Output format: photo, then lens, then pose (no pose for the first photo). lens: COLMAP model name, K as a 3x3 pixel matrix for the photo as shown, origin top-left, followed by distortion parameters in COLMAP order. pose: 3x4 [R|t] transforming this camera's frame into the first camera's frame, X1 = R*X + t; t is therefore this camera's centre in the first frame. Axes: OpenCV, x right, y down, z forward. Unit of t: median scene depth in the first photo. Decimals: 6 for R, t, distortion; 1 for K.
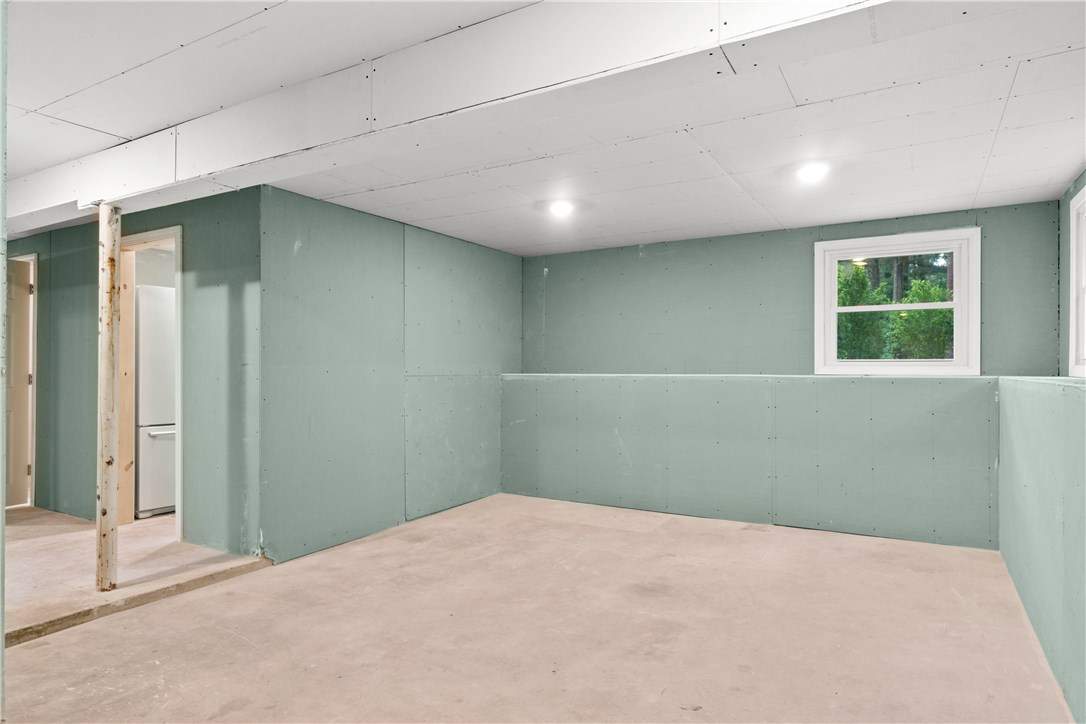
lens RADIAL K [[625.5, 0, 544.4], [0, 625.5, 363.5], [0, 0, 1]] dist [-0.002011, -0.001145]
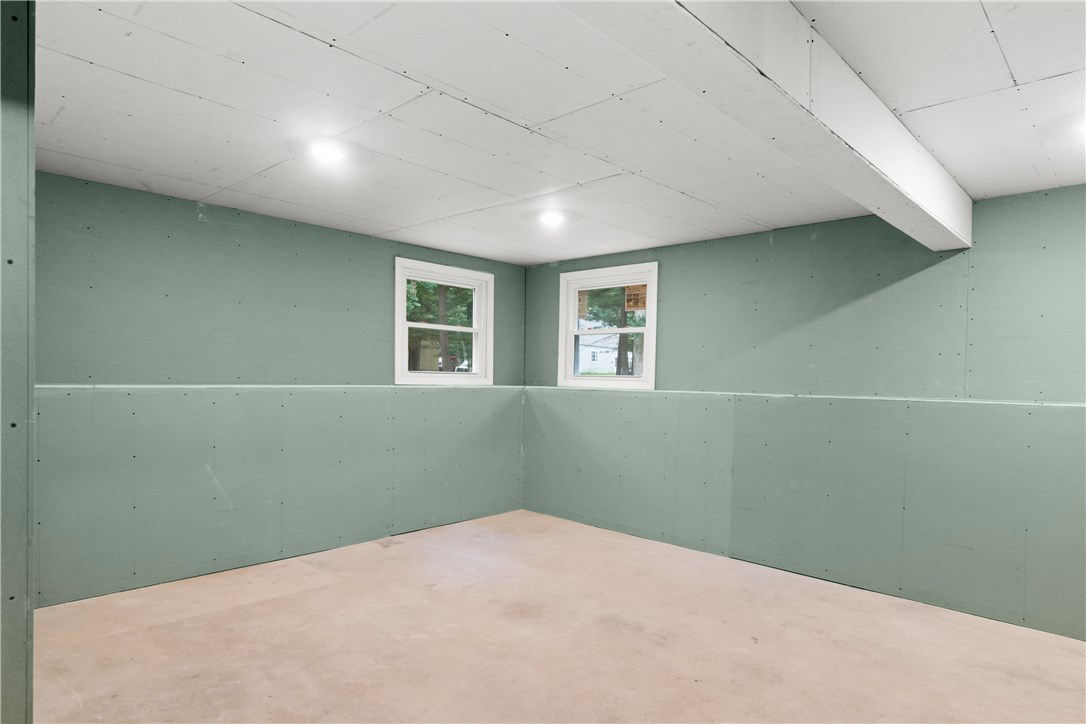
lens RADIAL K [[625.5, 0, 550.2], [0, 625.5, 389.0], [0, 0, 1]] dist [-0.002011, -0.001145]
pose [[0.222647, -0.011927, 0.974826, -0.570665], [-0.021004, 0.999634, 0.017027, 0.001731], [-0.974673, -0.024266, 0.222315, 0.566011]]
